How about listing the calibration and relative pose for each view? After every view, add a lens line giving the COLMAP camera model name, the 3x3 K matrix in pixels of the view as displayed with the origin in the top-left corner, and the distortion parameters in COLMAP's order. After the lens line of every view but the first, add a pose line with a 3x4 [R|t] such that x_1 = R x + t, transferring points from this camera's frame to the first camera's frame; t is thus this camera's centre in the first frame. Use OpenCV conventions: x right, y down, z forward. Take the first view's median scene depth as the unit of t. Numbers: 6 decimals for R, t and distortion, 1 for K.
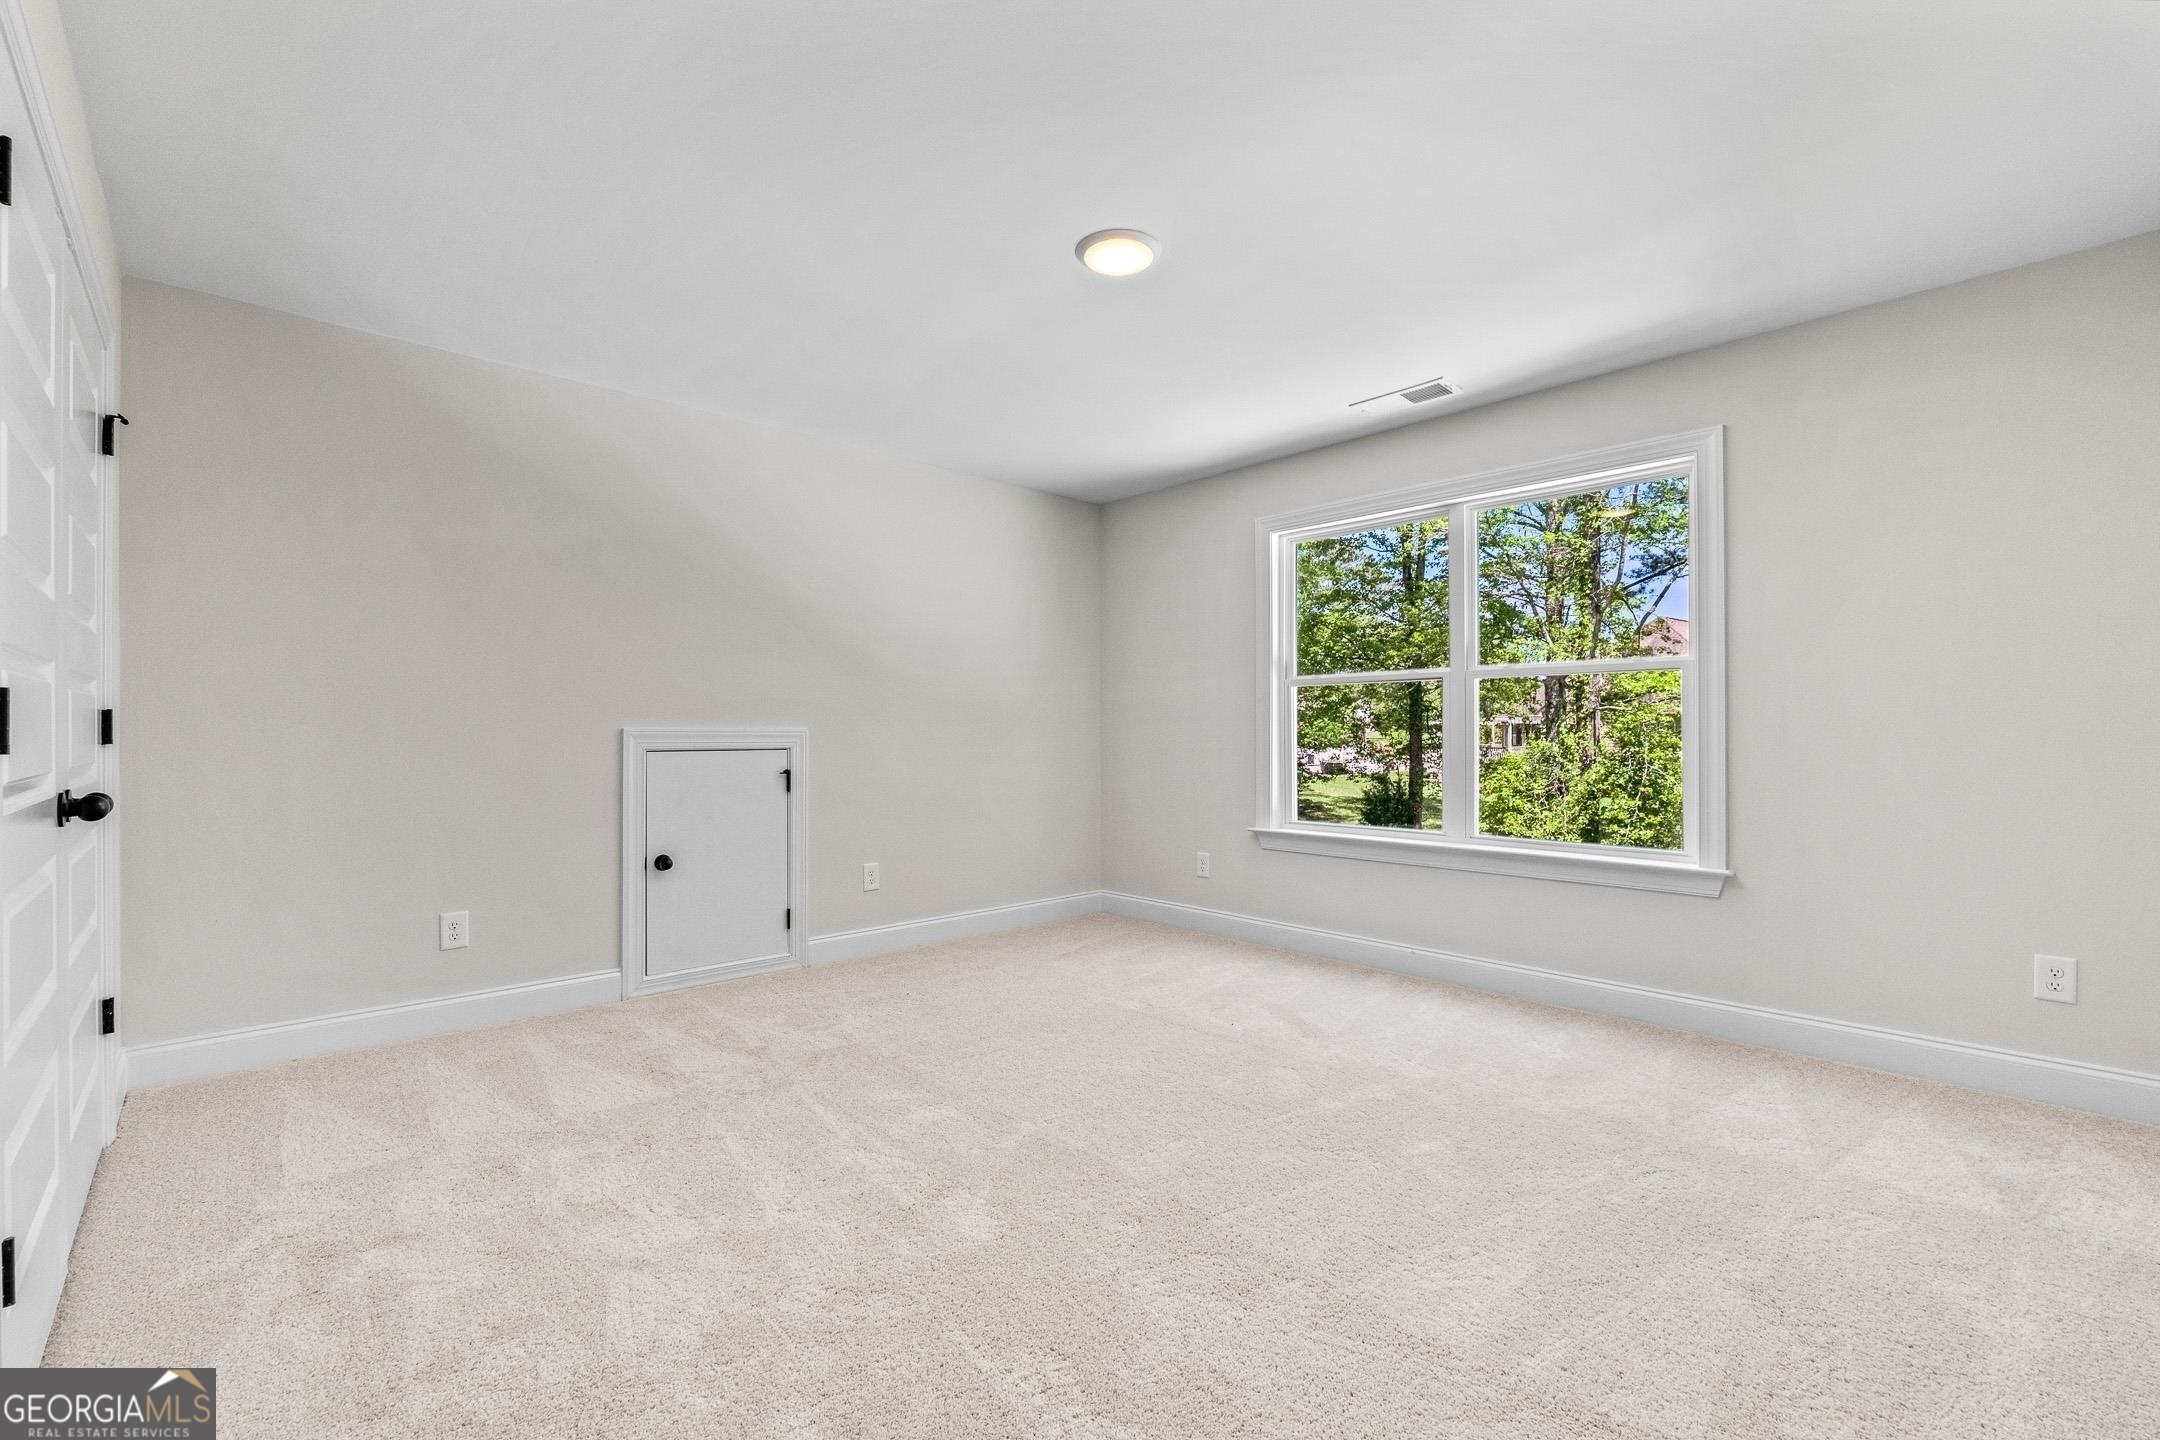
lens RADIAL K [[928.1, 0, 1080.0], [0, 928.1, 720.0], [0, 0, 1]] dist [-0.001780, -0.000343]
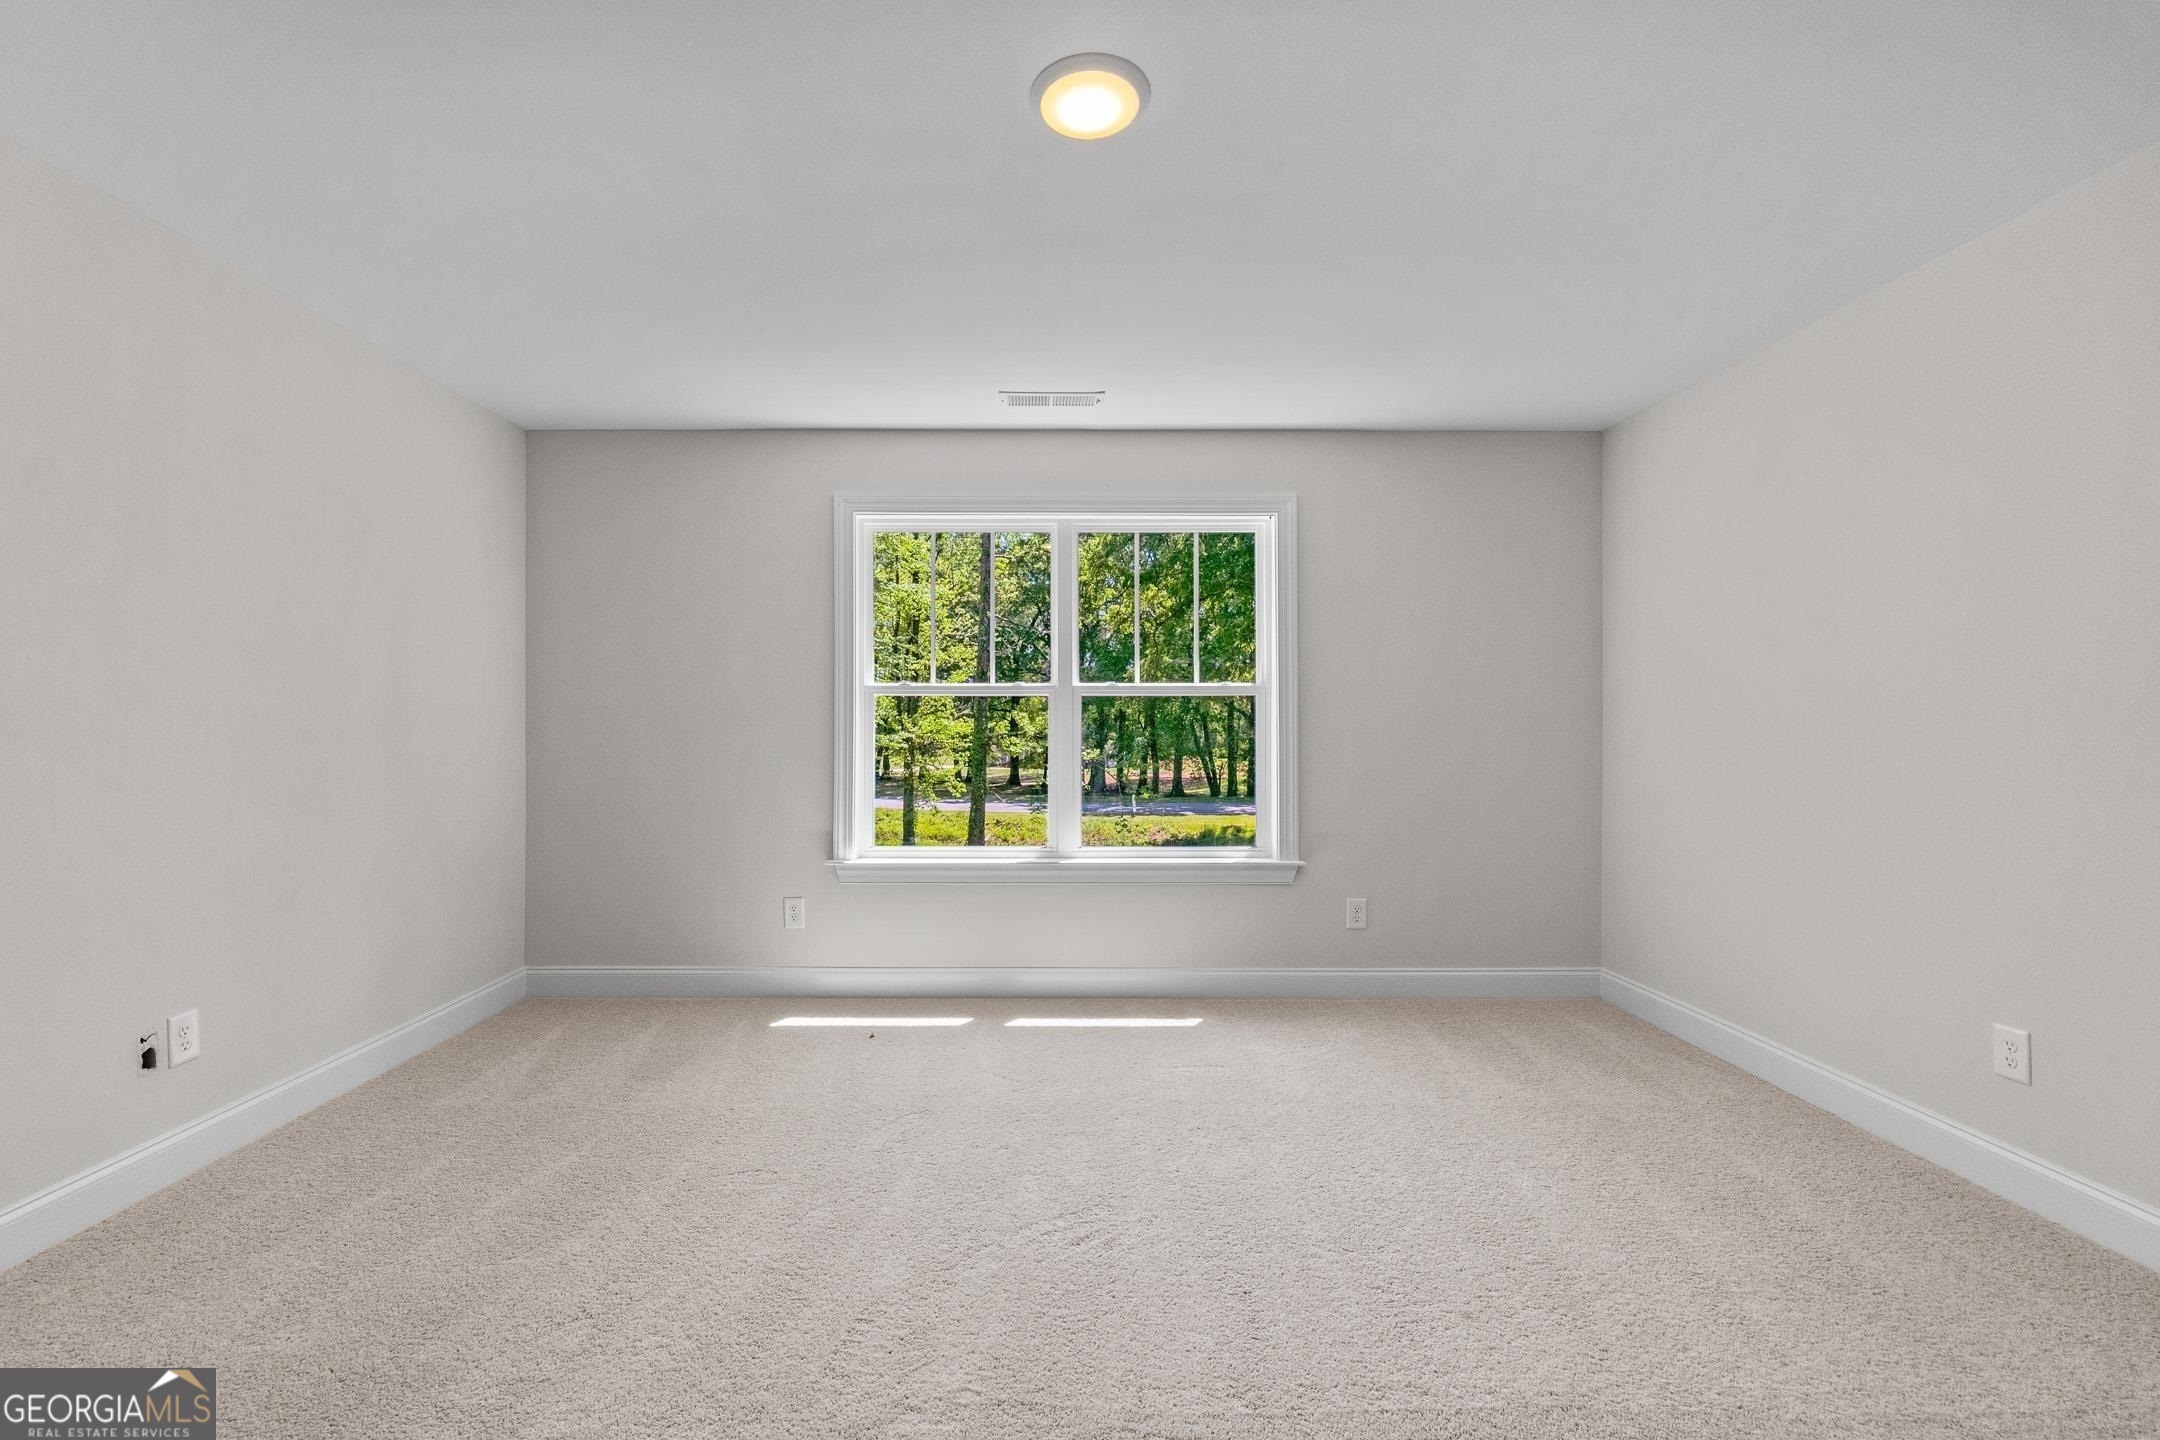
lens RADIAL K [[904.5, 0, 1067.1], [0, 904.5, 726.0], [0, 0, 1]] dist [-0.008258, -0.000261]
pose [[0.678903, 0.018160, 0.734003, -0.290906], [-0.012464, 0.999835, -0.013209, 0.003274], [-0.734122, -0.000181, 0.679018, 0.316045]]
